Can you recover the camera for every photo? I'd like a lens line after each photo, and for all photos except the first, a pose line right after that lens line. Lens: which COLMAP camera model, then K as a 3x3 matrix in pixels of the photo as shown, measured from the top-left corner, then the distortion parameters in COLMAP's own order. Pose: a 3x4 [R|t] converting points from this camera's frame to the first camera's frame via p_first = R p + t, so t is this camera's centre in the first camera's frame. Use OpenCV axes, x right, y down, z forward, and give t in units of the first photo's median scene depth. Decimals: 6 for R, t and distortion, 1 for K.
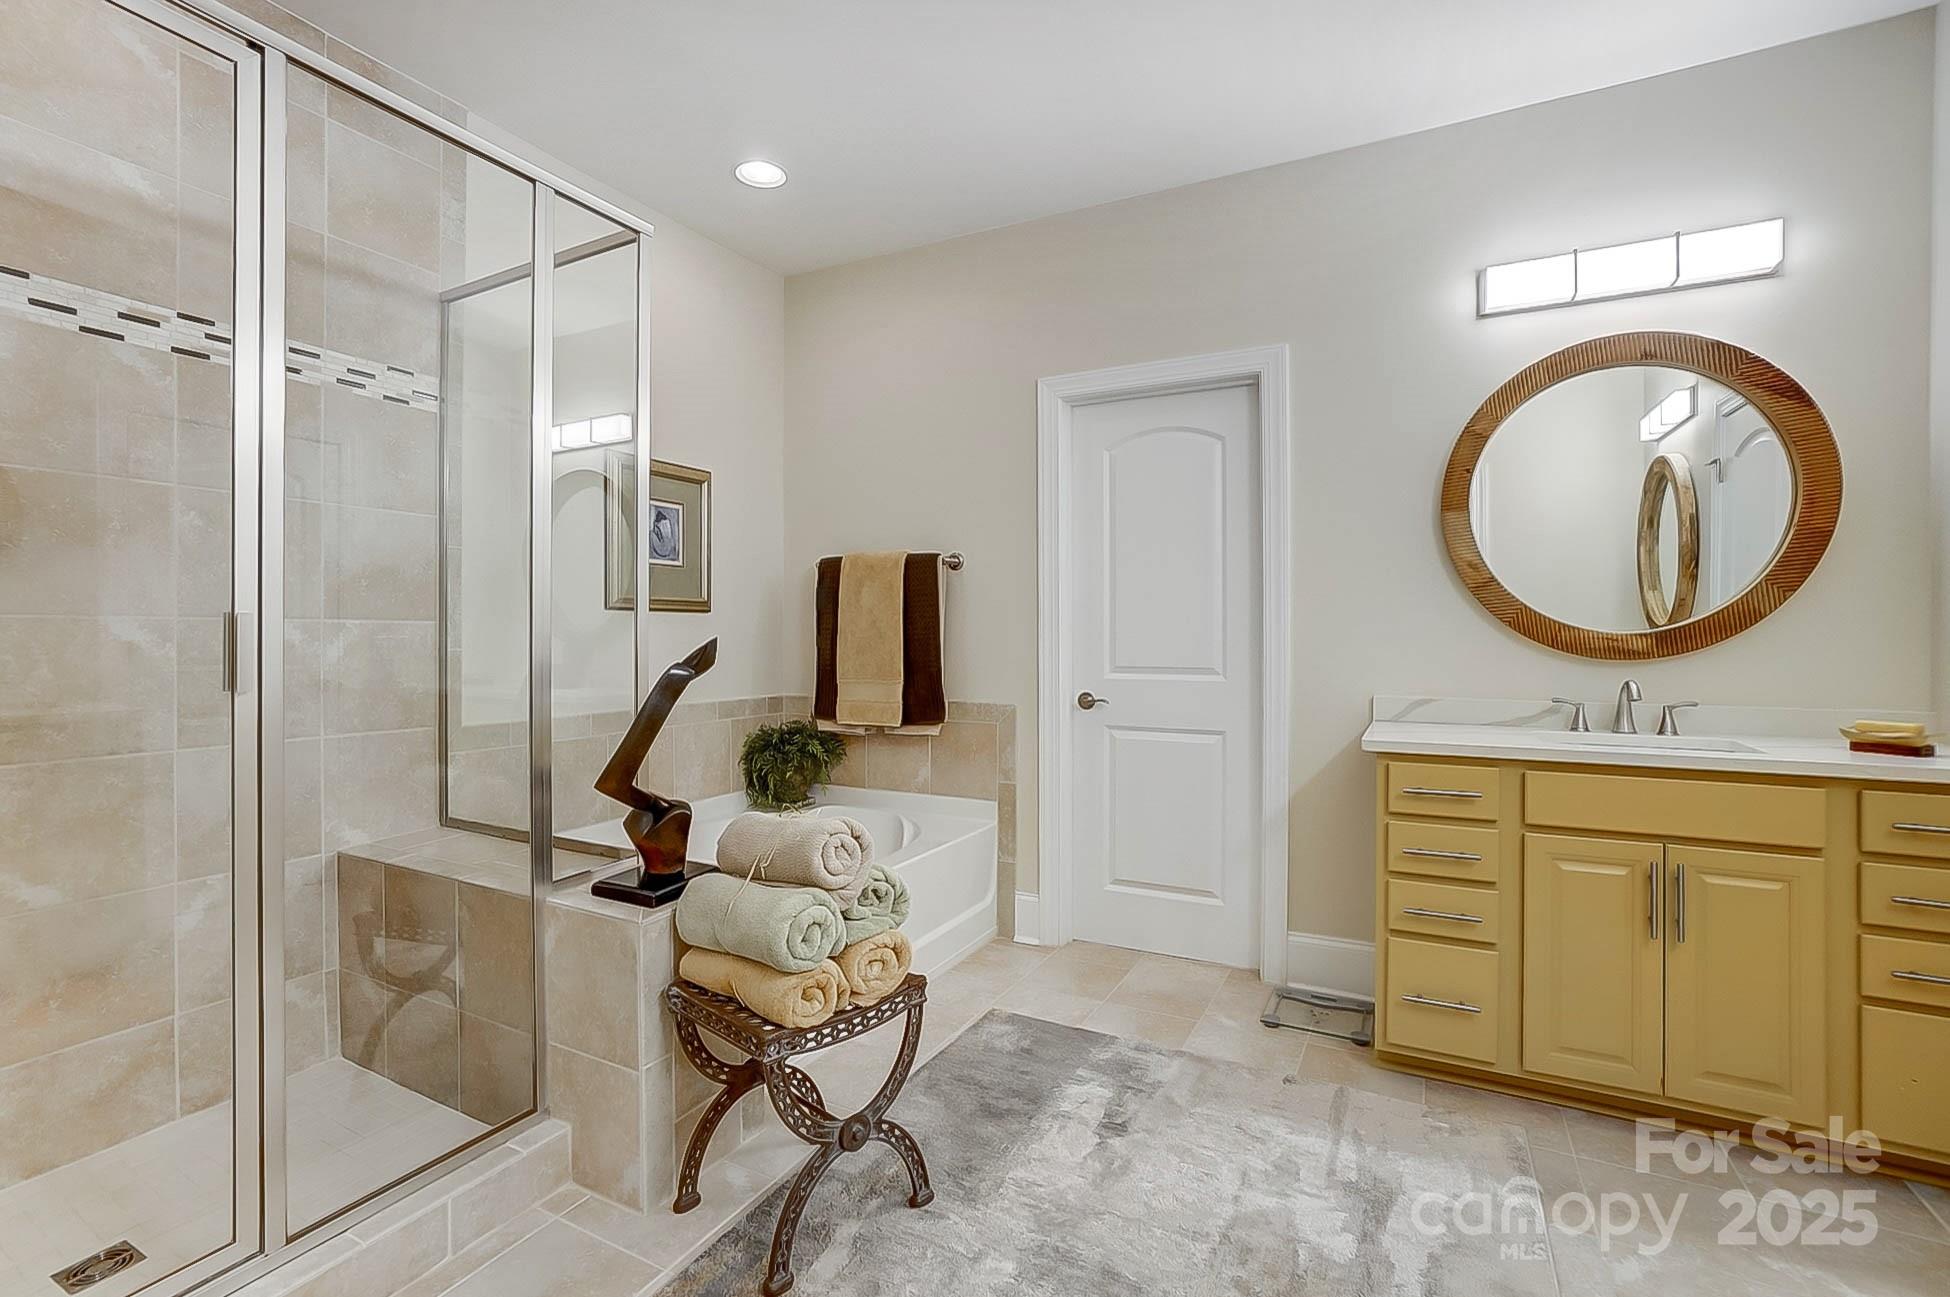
lens RADIAL K [[888.8, 0, 955.8], [0, 888.8, 645.3], [0, 0, 1]] dist [0.008041, 0.001450]
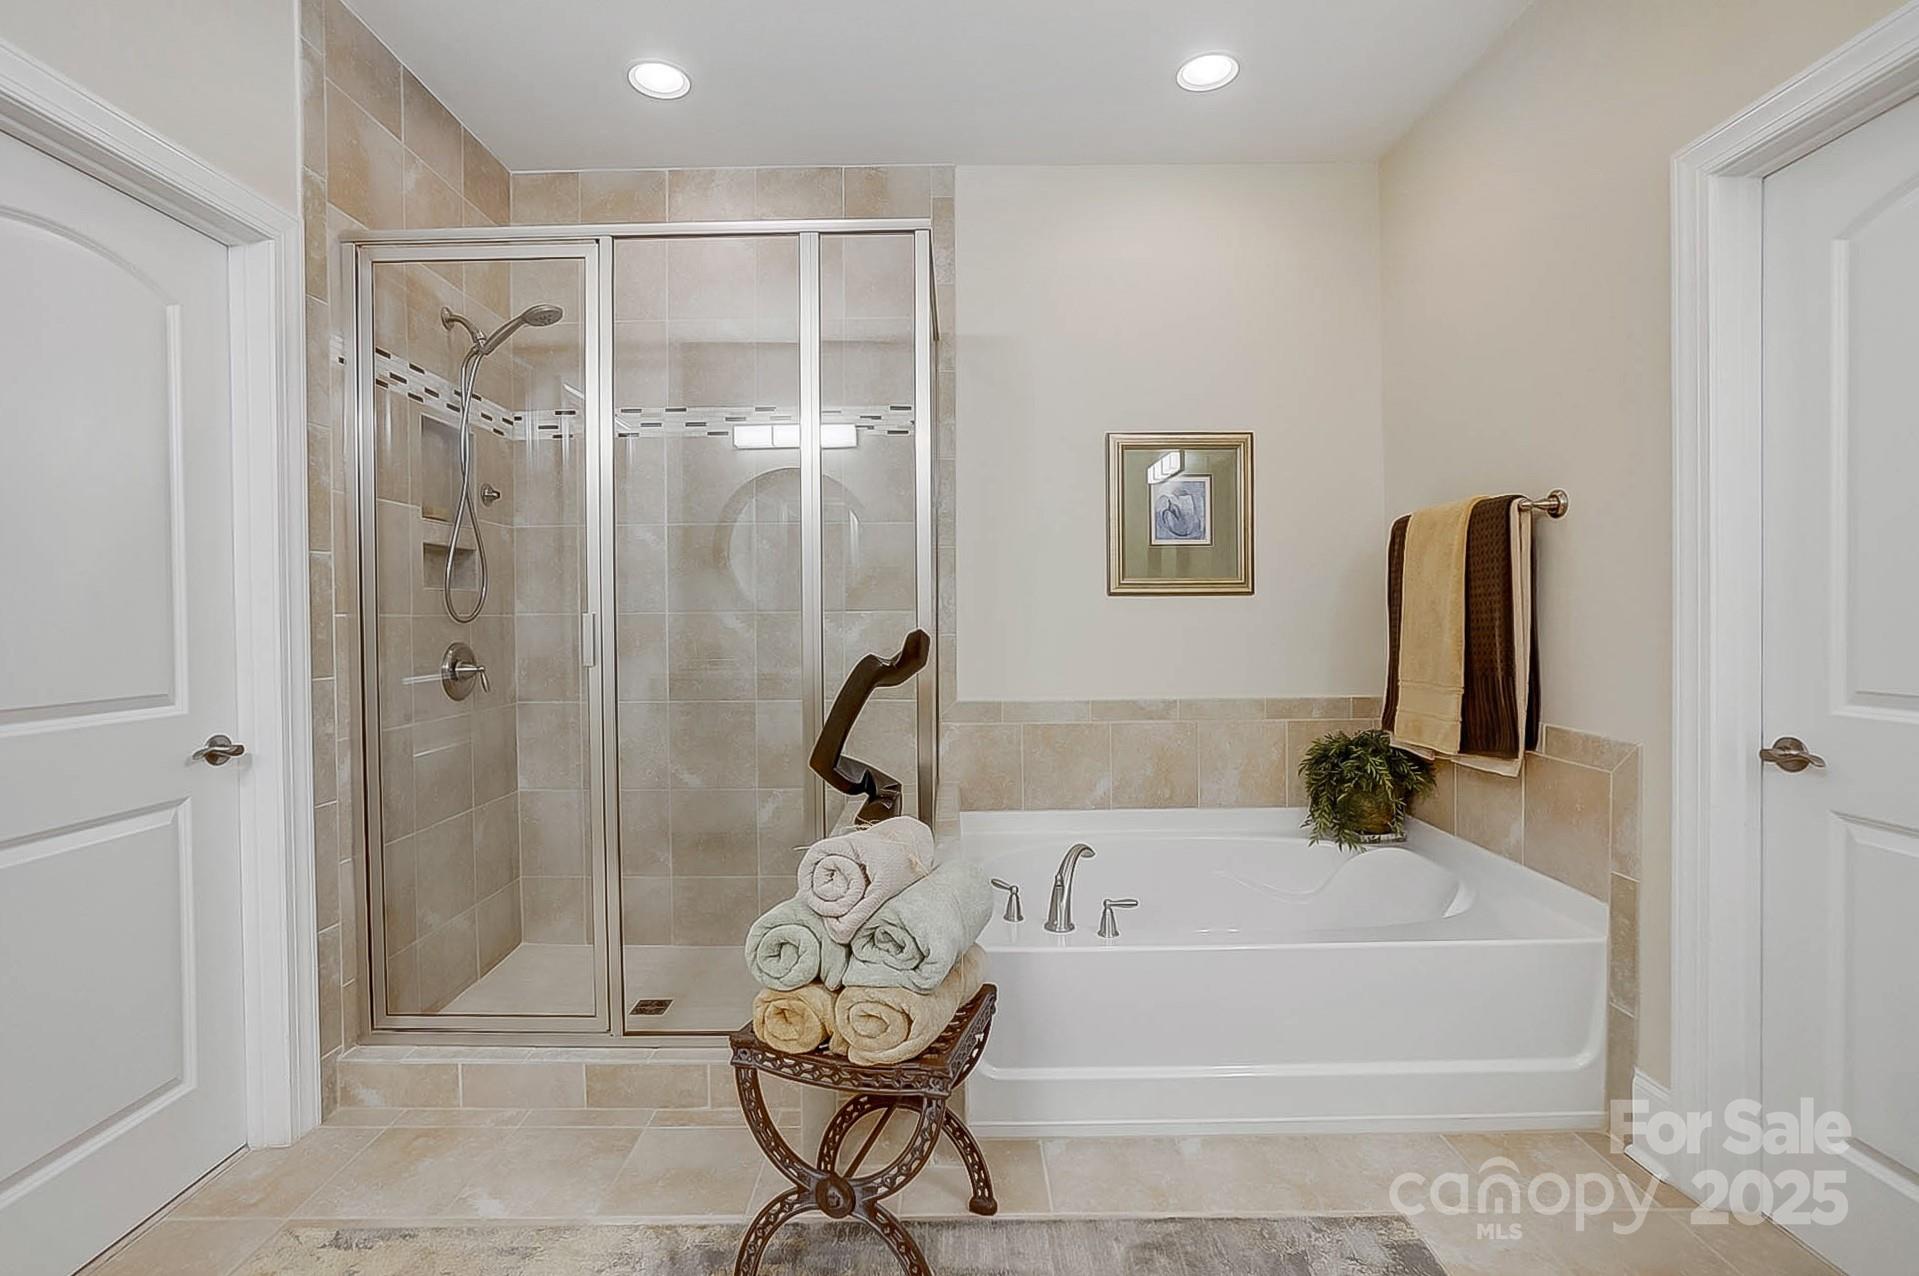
lens RADIAL K [[874.6, 0, 953.8], [0, 874.6, 634.4], [0, 0, 1]] dist [0.008041, 0.001450]
pose [[0.486786, 0.018344, -0.873329, 0.344980], [-0.003507, 0.999812, 0.019046, -0.013294], [0.873514, -0.006209, 0.486759, 0.340774]]
